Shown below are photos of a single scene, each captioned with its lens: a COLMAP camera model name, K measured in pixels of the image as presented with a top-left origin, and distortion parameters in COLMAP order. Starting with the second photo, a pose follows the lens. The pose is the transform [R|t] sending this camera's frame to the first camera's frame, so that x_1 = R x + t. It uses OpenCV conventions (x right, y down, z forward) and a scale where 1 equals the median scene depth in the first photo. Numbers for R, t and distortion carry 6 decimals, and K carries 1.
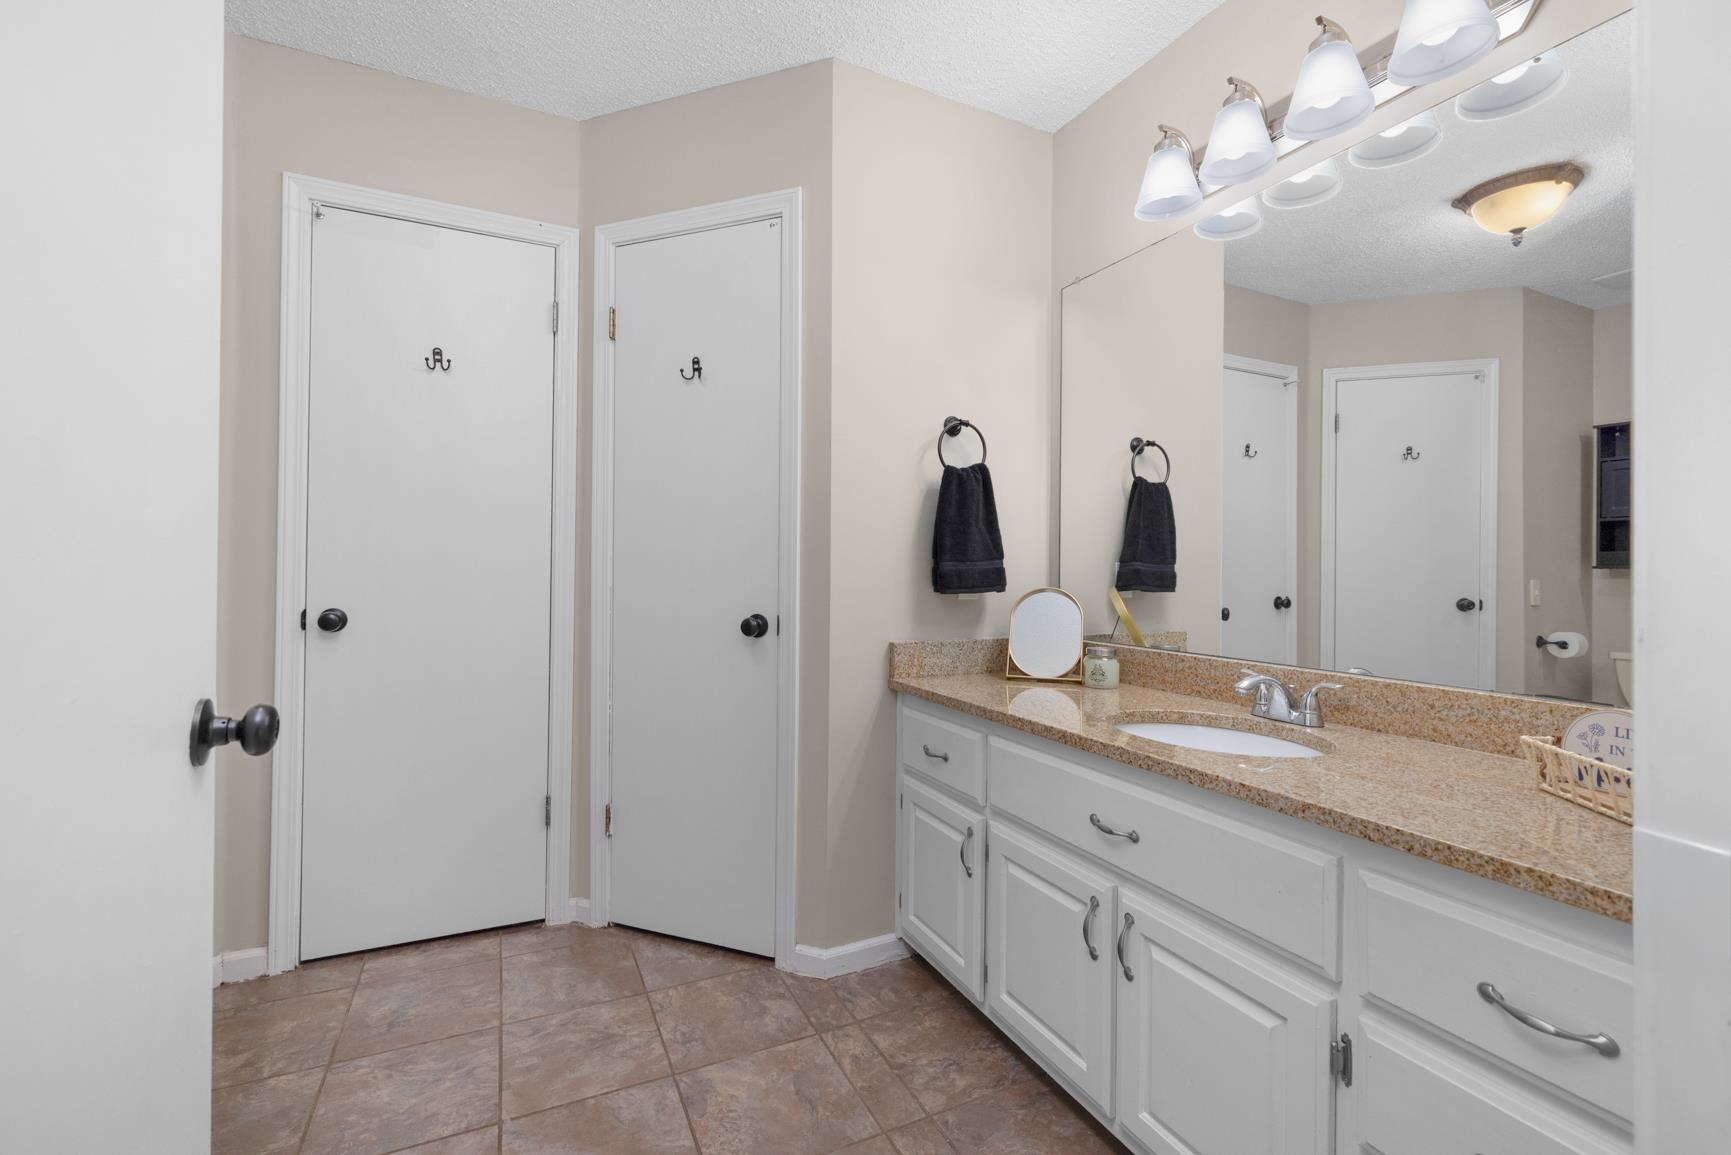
lens RADIAL K [[737.5, 0, 857.9], [0, 737.5, 572.5], [0, 0, 1]] dist [-0.003081, -0.000469]
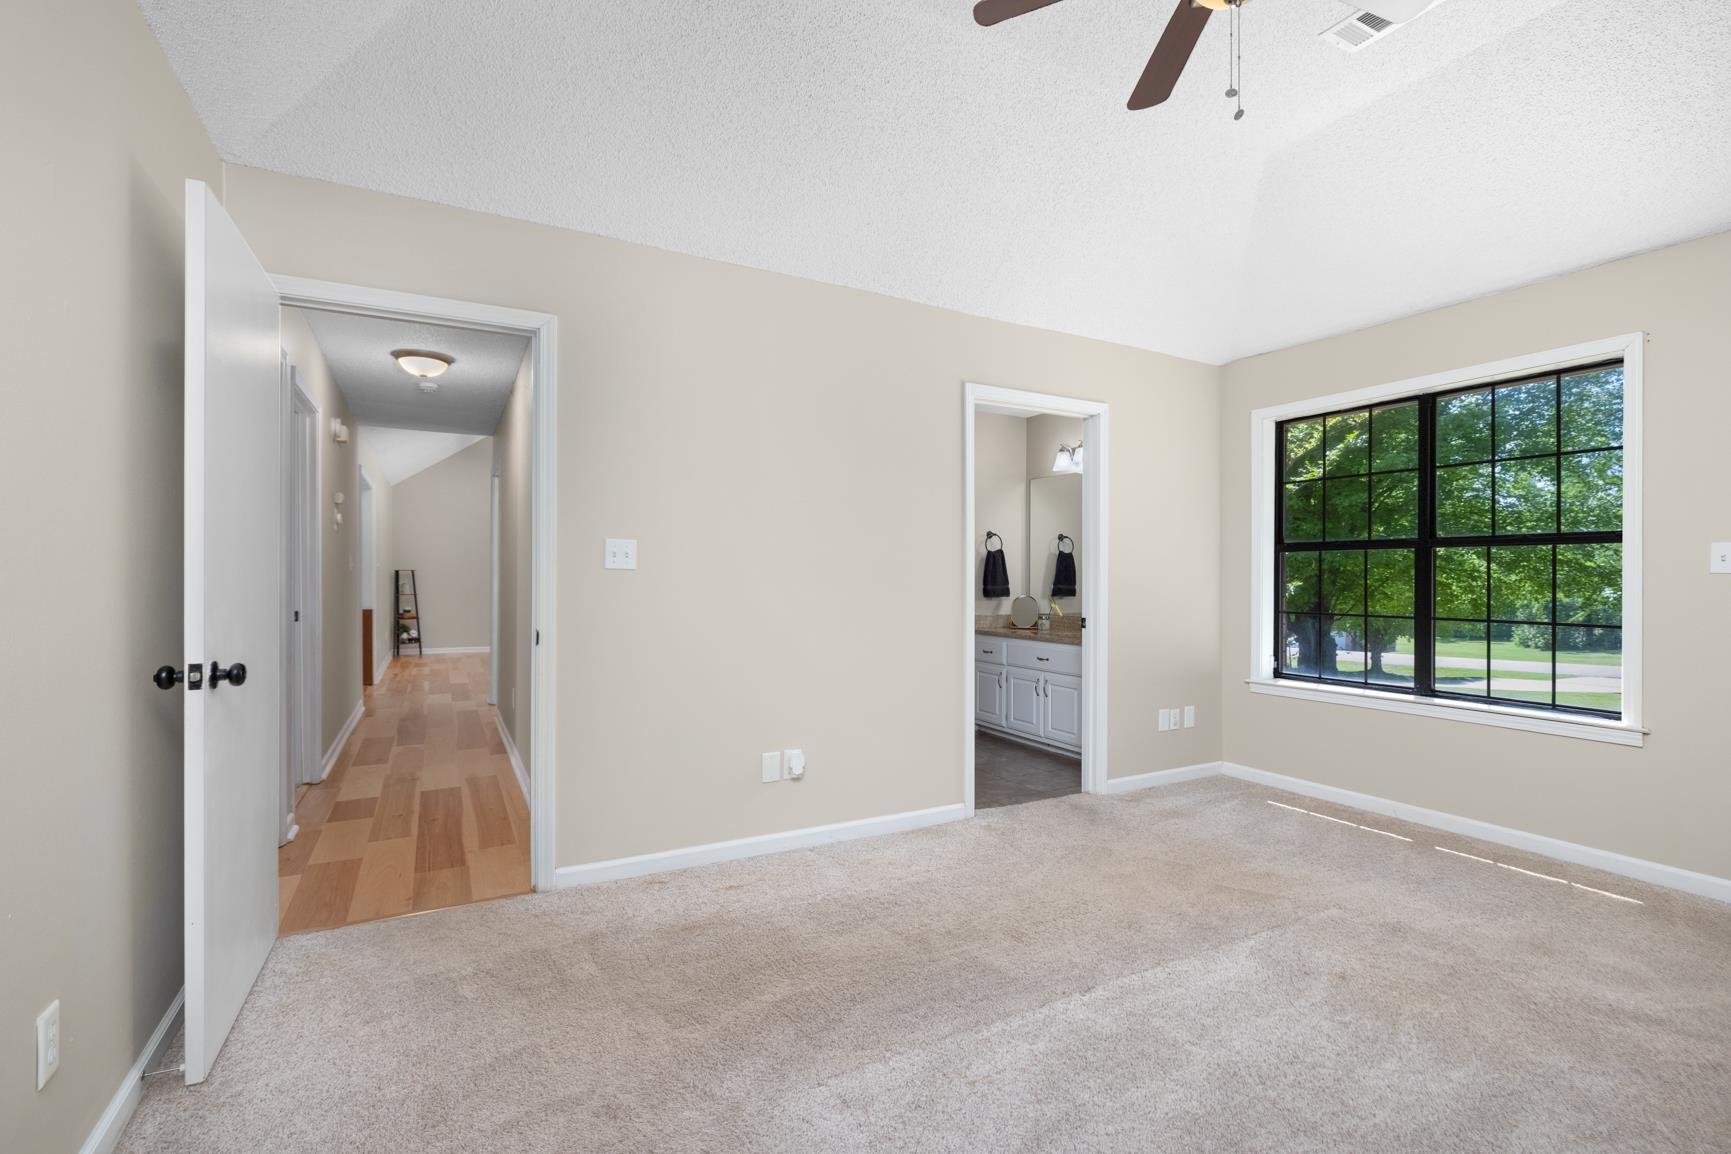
lens RADIAL K [[790.9, 0, 868.4], [0, 790.9, 576.2], [0, 0, 1]] dist [-0.001163, 0.001245]
pose [[0.998487, -0.007206, 0.054510, -0.592350], [0.007471, 0.999961, -0.004661, -0.049006], [-0.054474, 0.005061, 0.998502, -2.326272]]
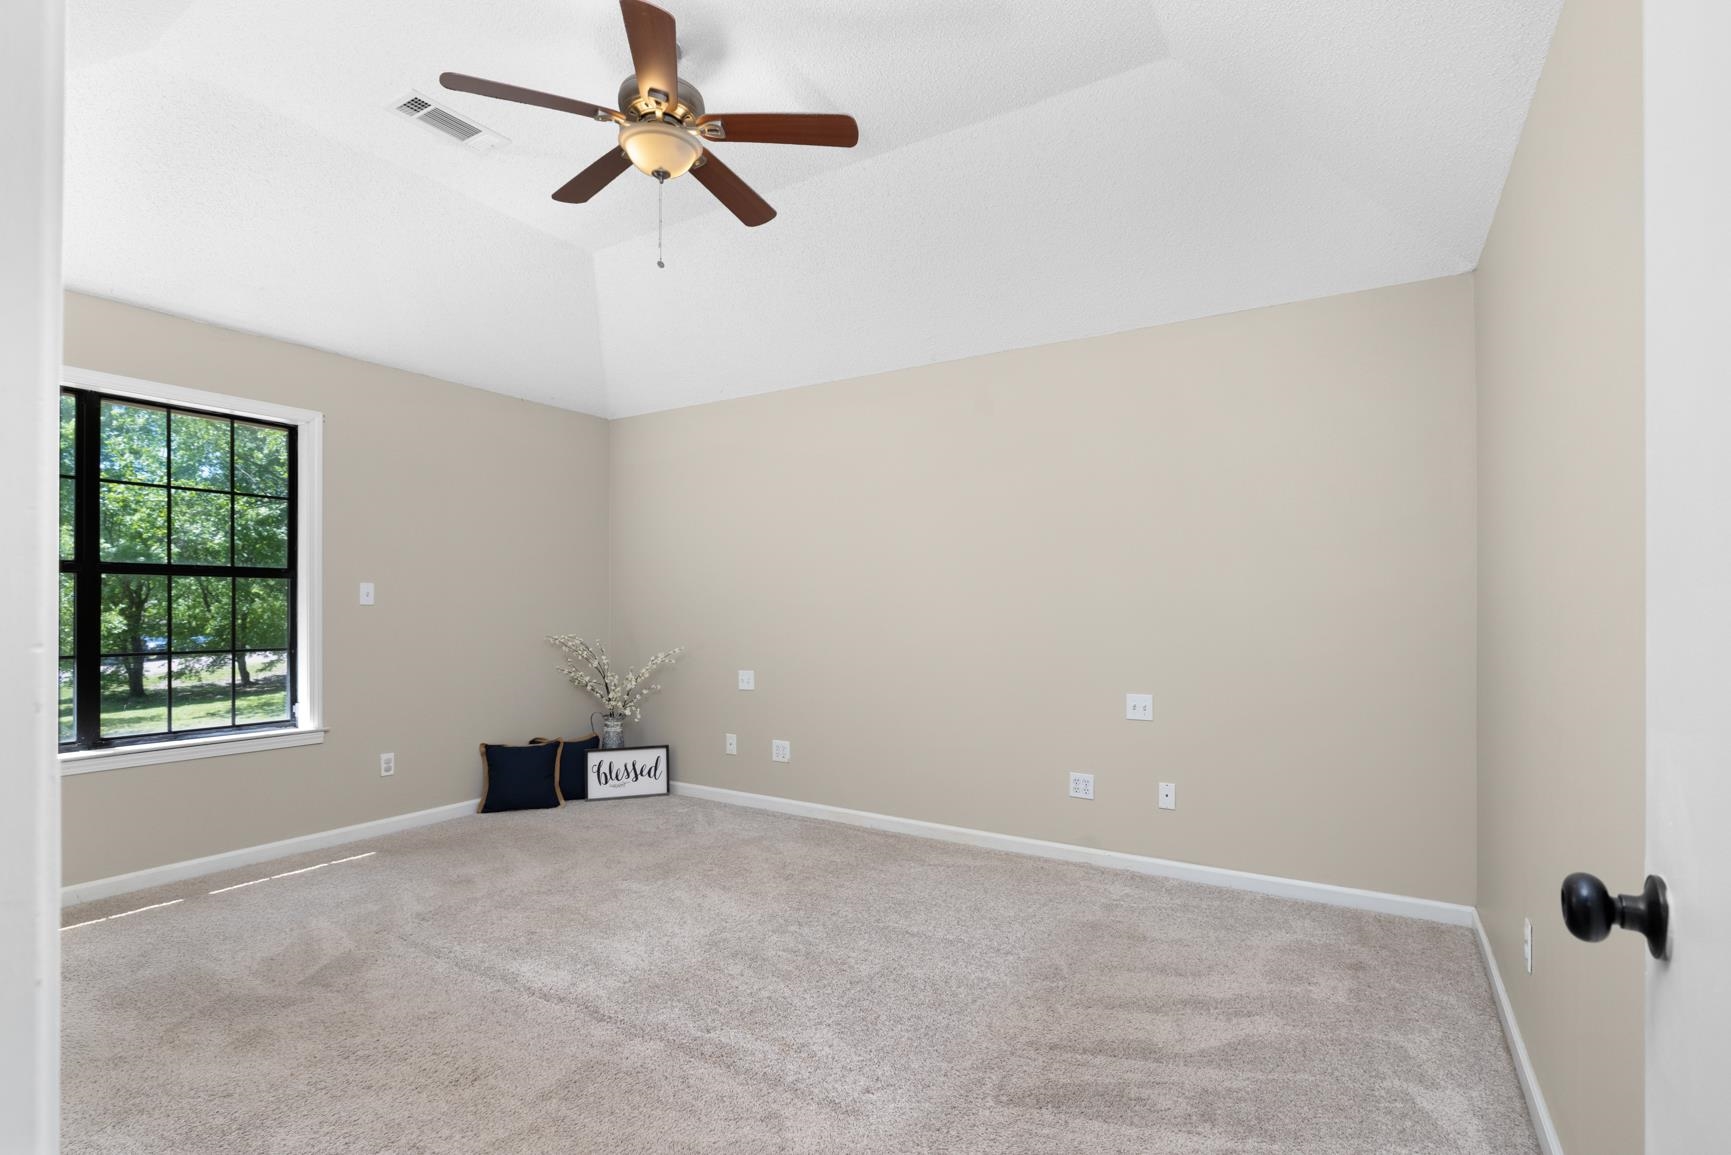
lens RADIAL K [[834.5, 0, 862.2], [0, 834.5, 601.3], [0, 0, 1]] dist [-0.006642, 0.003385]
pose [[-0.532162, -0.008063, 0.846604, -1.603916], [-0.002211, 0.999964, 0.008133, -0.083869], [-0.846640, 0.002456, -0.532161, -0.620274]]
